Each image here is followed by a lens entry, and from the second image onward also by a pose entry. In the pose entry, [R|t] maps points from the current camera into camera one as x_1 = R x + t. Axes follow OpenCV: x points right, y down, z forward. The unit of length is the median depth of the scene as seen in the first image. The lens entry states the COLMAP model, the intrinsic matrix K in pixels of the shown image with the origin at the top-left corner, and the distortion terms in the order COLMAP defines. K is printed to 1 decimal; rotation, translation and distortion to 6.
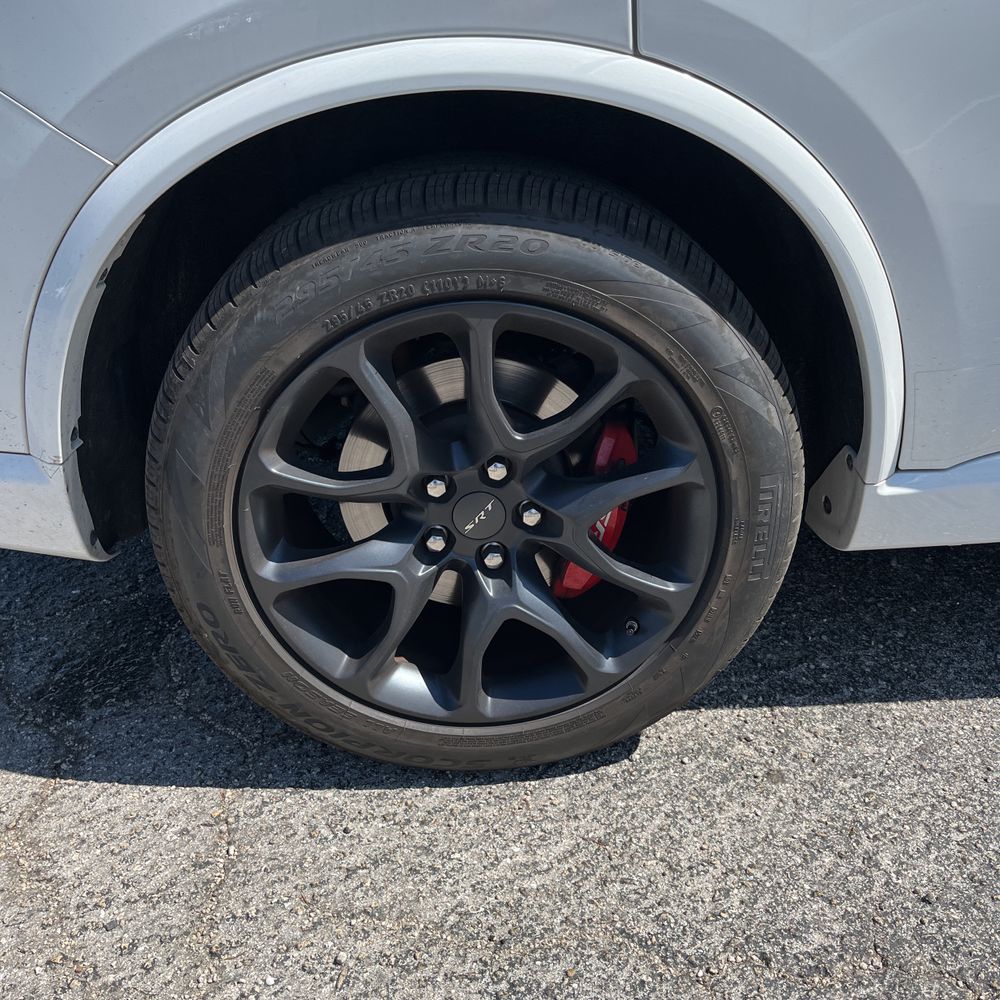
lens RADIAL K [[1008.8, 0, 489.7], [0, 1008.8, 506.4], [0, 0, 1]] dist [0.018746, 0.000000]
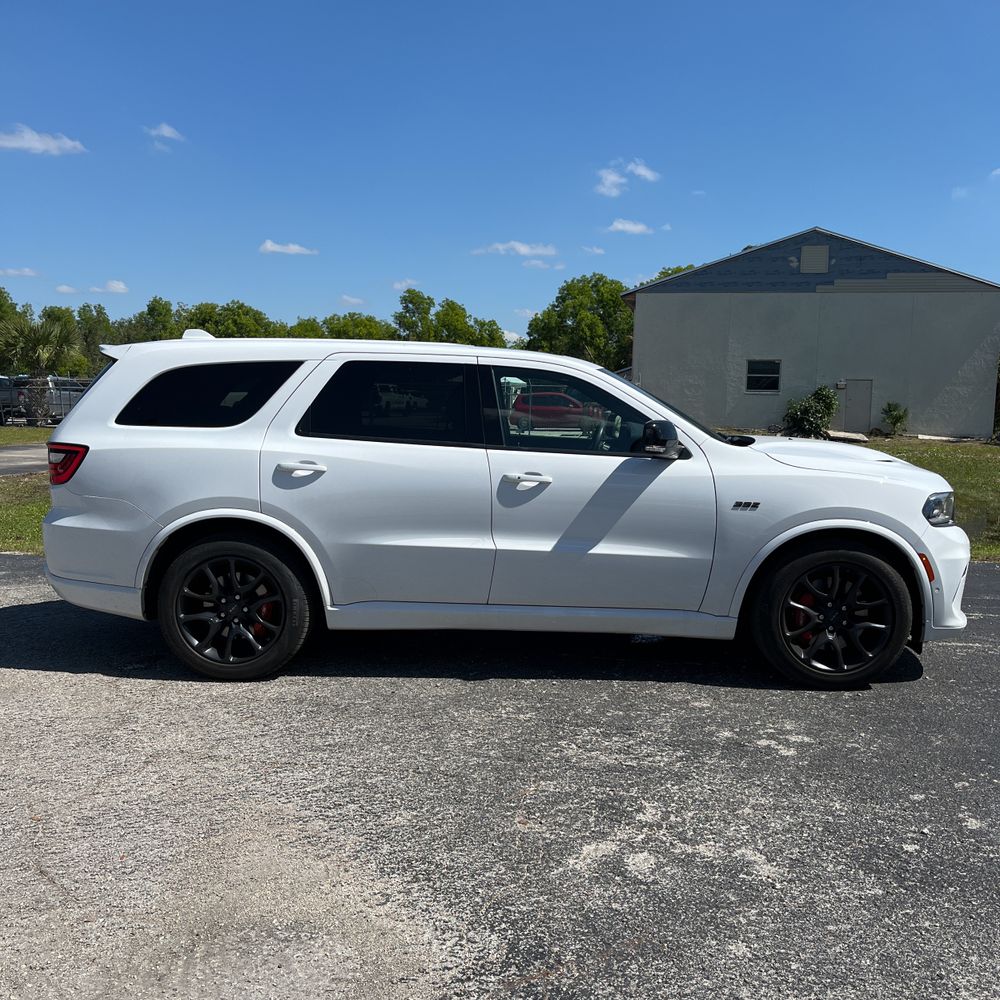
lens RADIAL K [[1008.8, 0, 503.2], [0, 1008.8, 497.5], [0, 0, 1]] dist [0.018746, 0.000000]
pose [[0.997310, 0.045654, -0.057343, 1.427065], [-0.064335, 0.920091, -0.386385, 1.219771], [0.035121, 0.389035, 0.920553, -3.253283]]
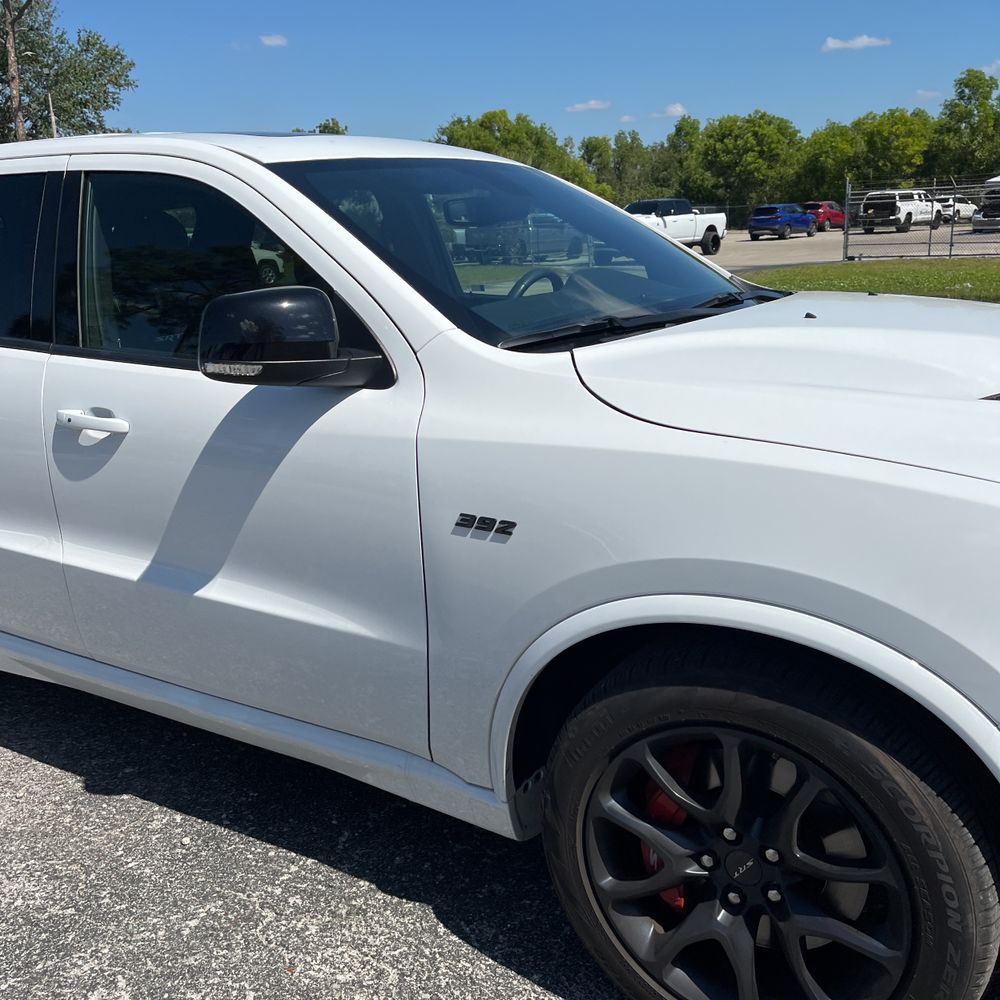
lens RADIAL K [[1008.8, 0, 491.7], [0, 1008.8, 499.0], [0, 0, 1]] dist [0.018746, 0.000000]
pose [[0.827540, 0.134338, -0.545097, 3.084292], [-0.246474, 0.959308, -0.137765, -0.340025], [0.504409, 0.248358, 0.826976, -0.459421]]
